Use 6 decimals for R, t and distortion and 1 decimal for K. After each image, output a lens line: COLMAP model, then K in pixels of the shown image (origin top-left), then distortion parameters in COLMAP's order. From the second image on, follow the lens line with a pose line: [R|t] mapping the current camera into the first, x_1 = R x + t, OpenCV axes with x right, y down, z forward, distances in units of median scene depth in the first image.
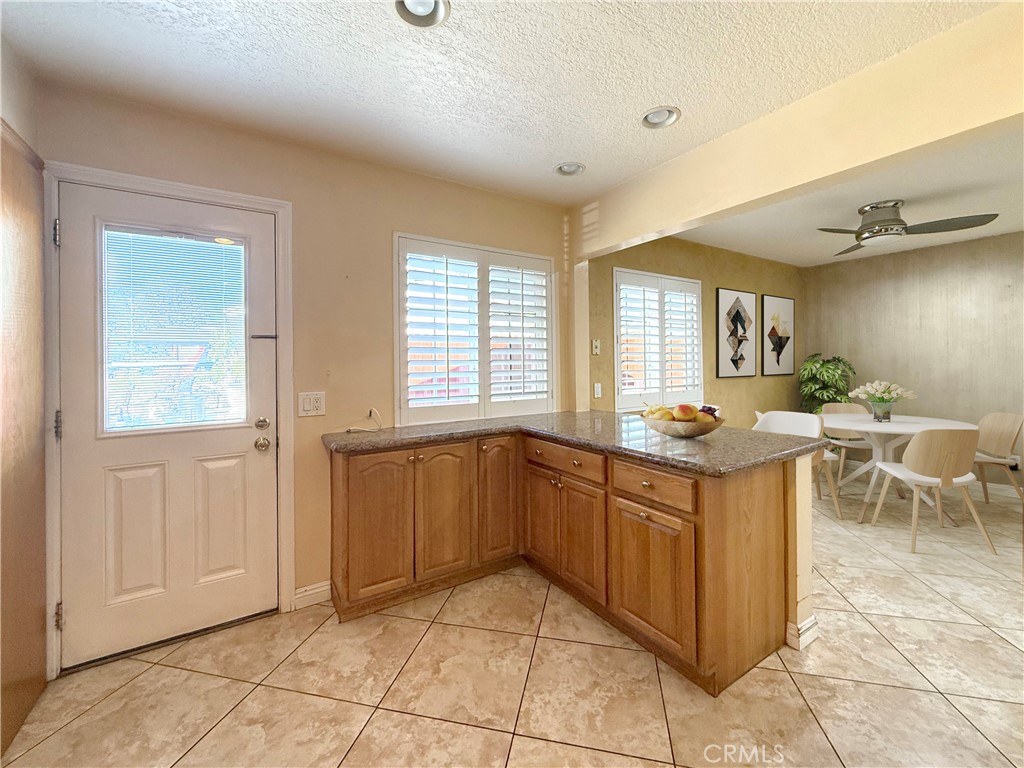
lens RADIAL K [[411.3, 0, 514.3], [0, 411.3, 365.9], [0, 0, 1]] dist [0.002078, 0.000734]
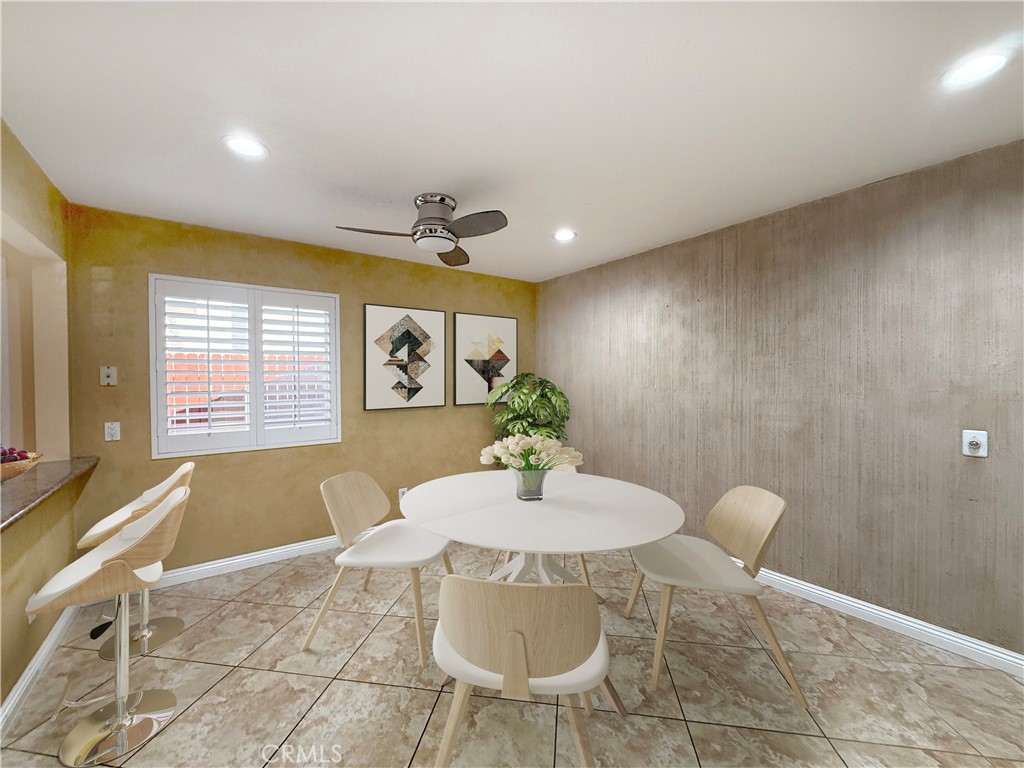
lens RADIAL K [[408.8, 0, 514.7], [0, 408.8, 389.4], [0, 0, 1]] dist [-0.000845, -0.000153]
pose [[0.998327, 0.000548, 0.057813, 0.724943], [-0.001342, 0.999905, 0.013696, -0.024679], [-0.057800, -0.013751, 0.998234, 0.139934]]
